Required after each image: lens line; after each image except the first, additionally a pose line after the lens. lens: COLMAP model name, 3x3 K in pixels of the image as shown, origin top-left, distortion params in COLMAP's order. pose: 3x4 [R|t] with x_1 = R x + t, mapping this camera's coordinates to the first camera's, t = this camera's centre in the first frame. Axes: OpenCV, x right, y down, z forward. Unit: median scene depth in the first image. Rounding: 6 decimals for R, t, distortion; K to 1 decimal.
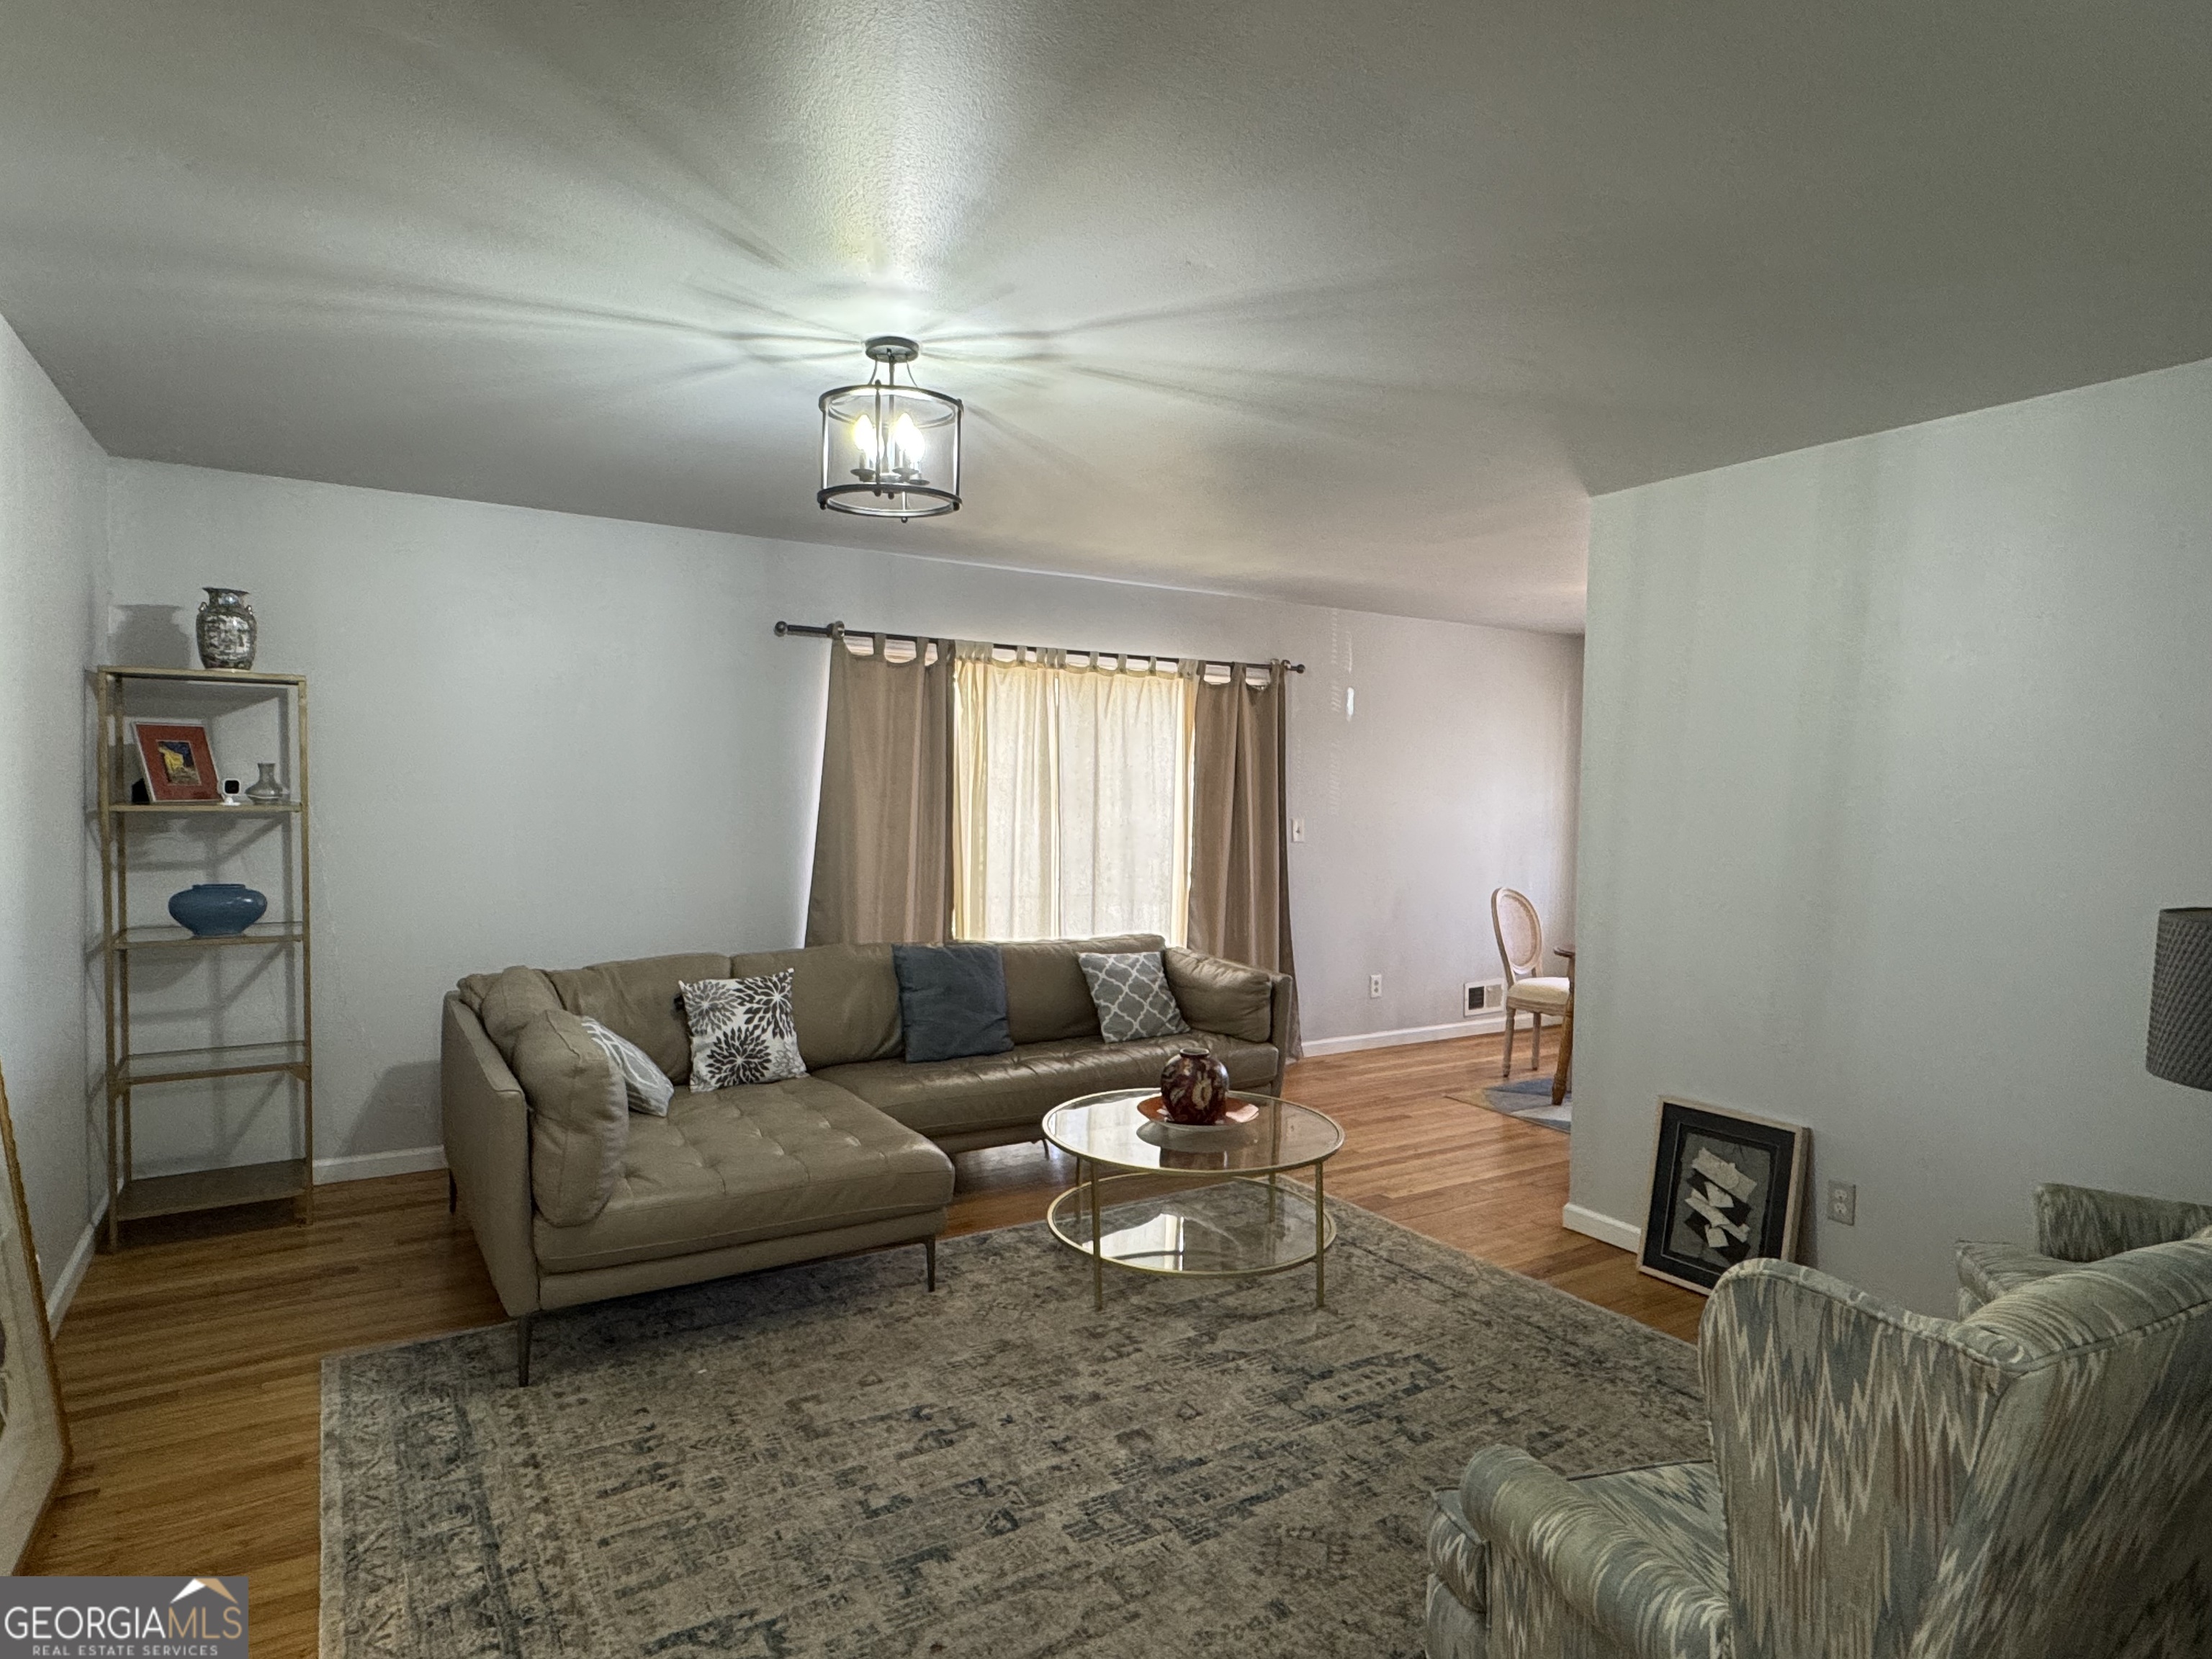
lens RADIAL K [[1244.8, 0, 1101.8], [0, 1244.8, 827.1], [0, 0, 1]] dist [0.000943, -0.000050]
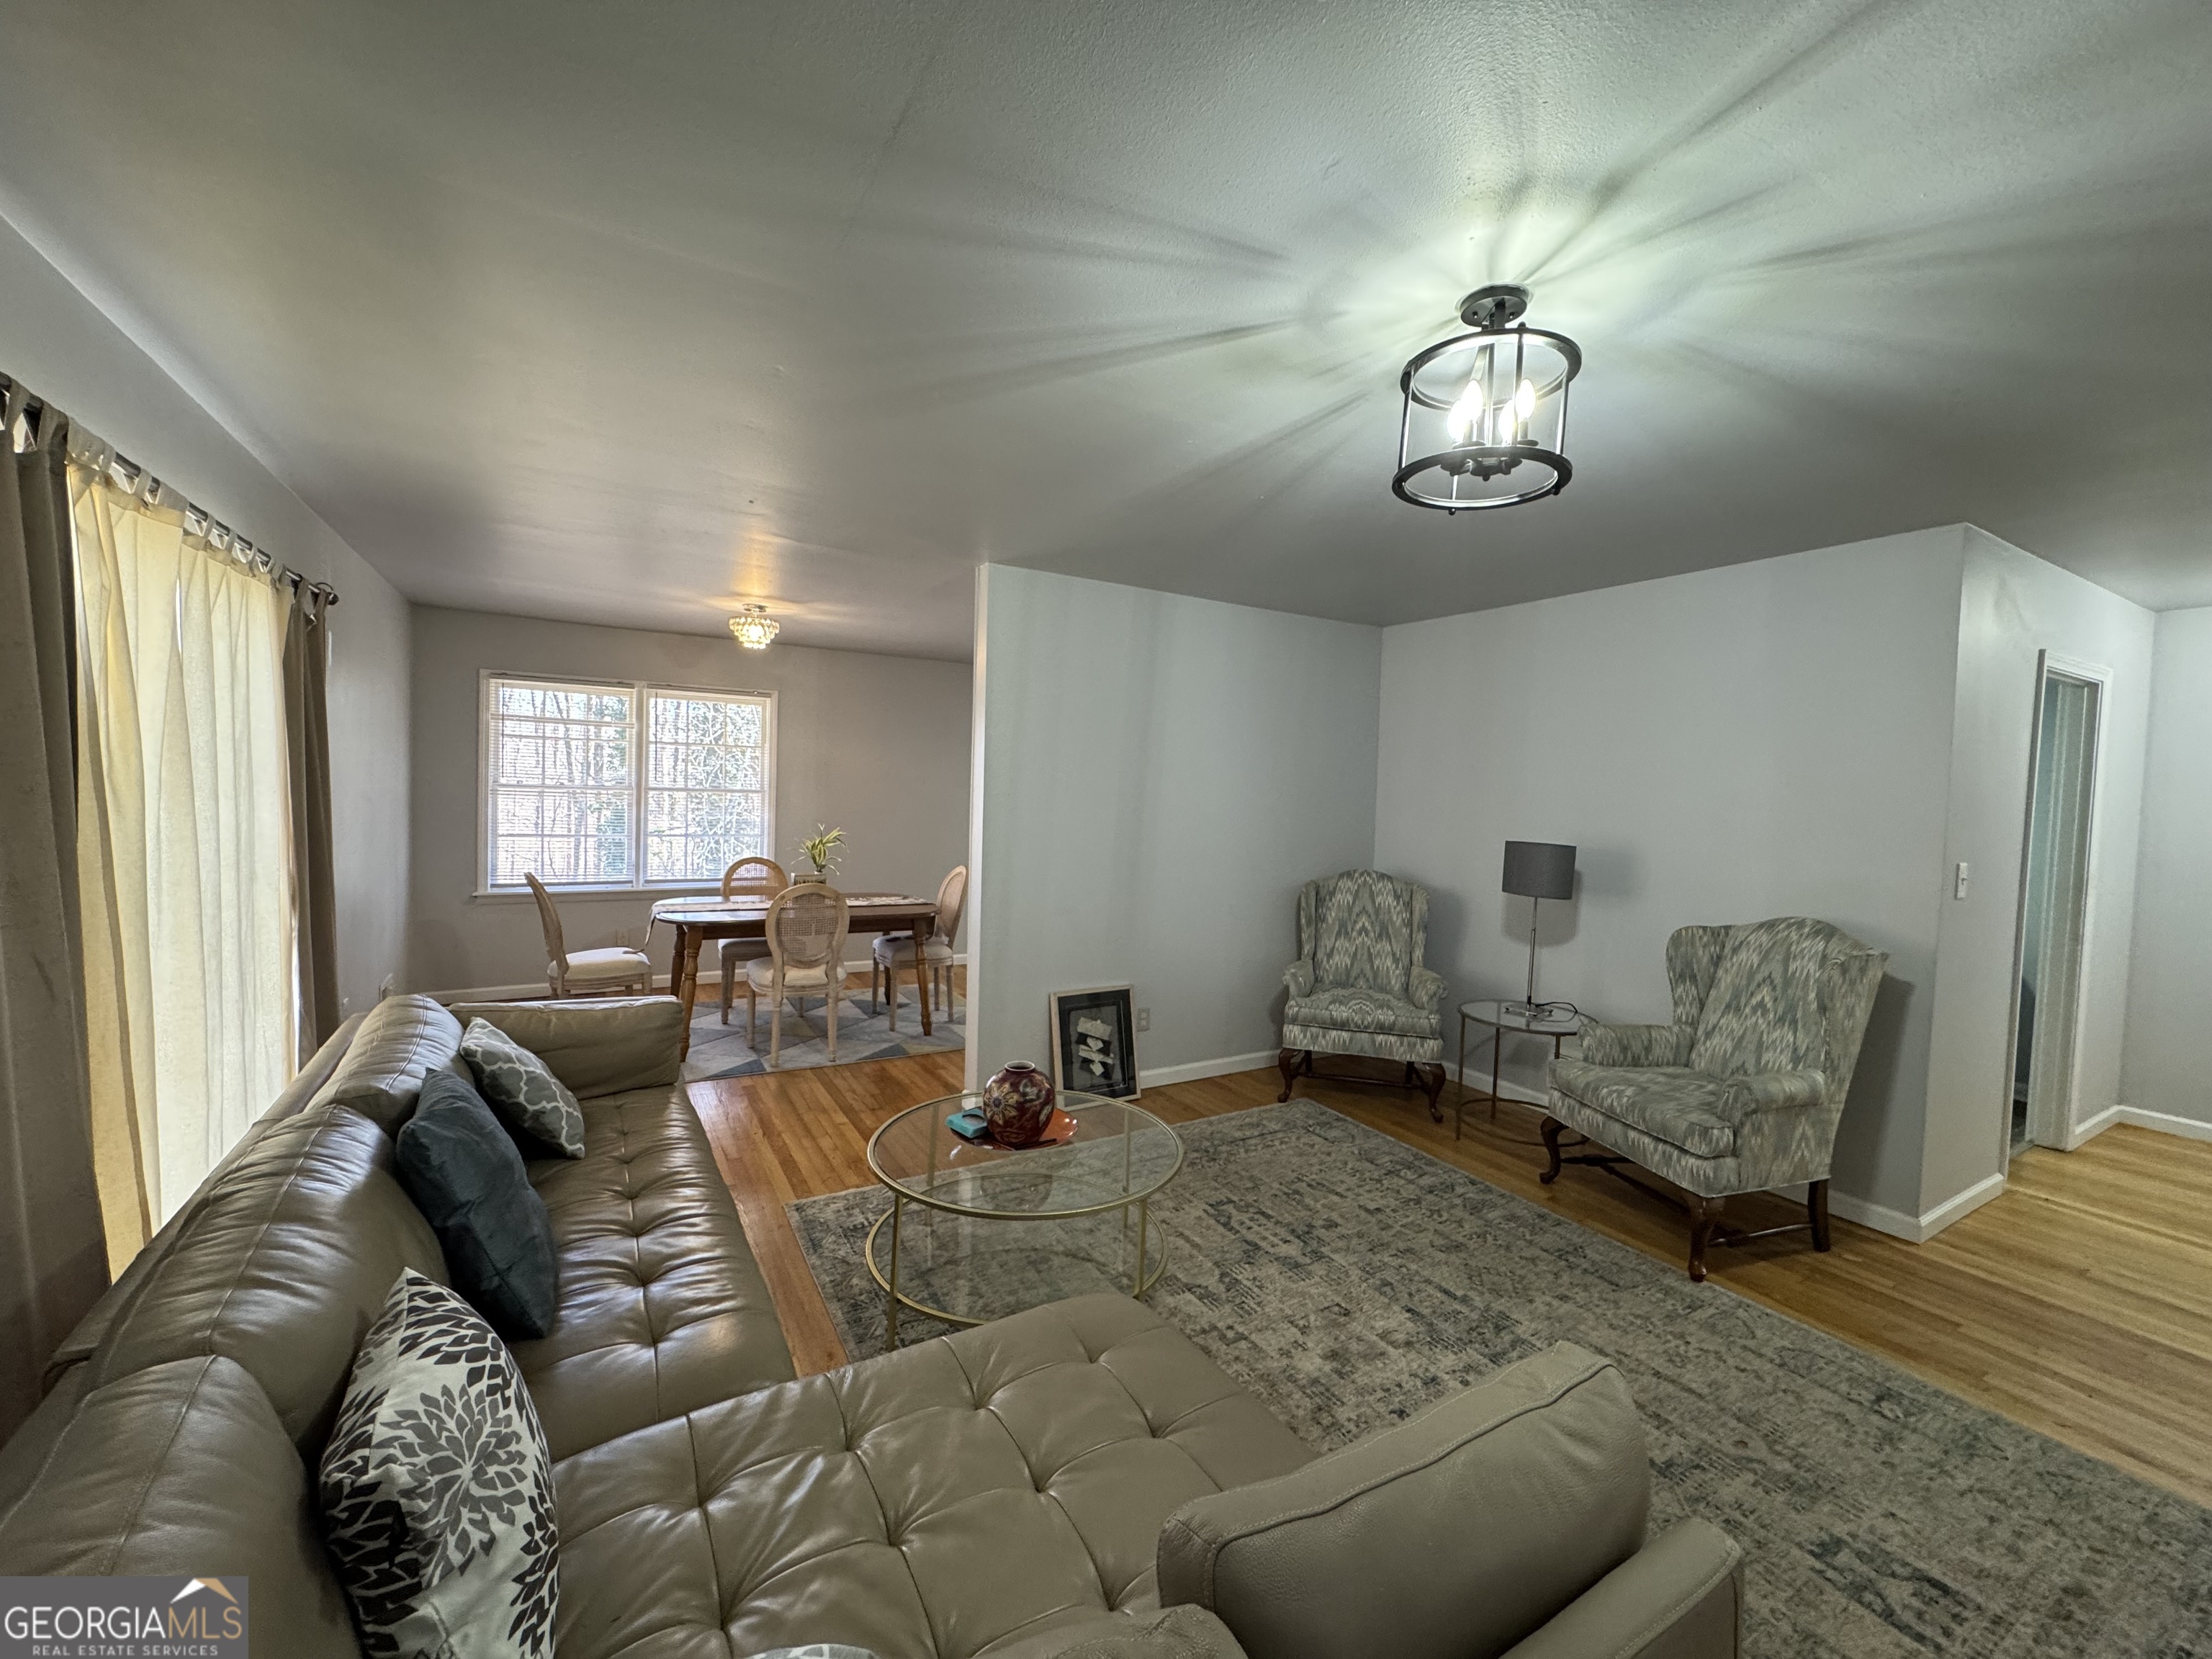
lens RADIAL K [[885.3, 0, 1101.2], [0, 885.3, 827.0], [0, 0, 1]] dist [-0.001303, 0.000326]
pose [[0.015929, -0.053398, 0.998446, -0.713684], [-0.004326, 0.998560, 0.053473, -0.047124], [-0.999864, -0.005171, 0.015675, 1.116944]]
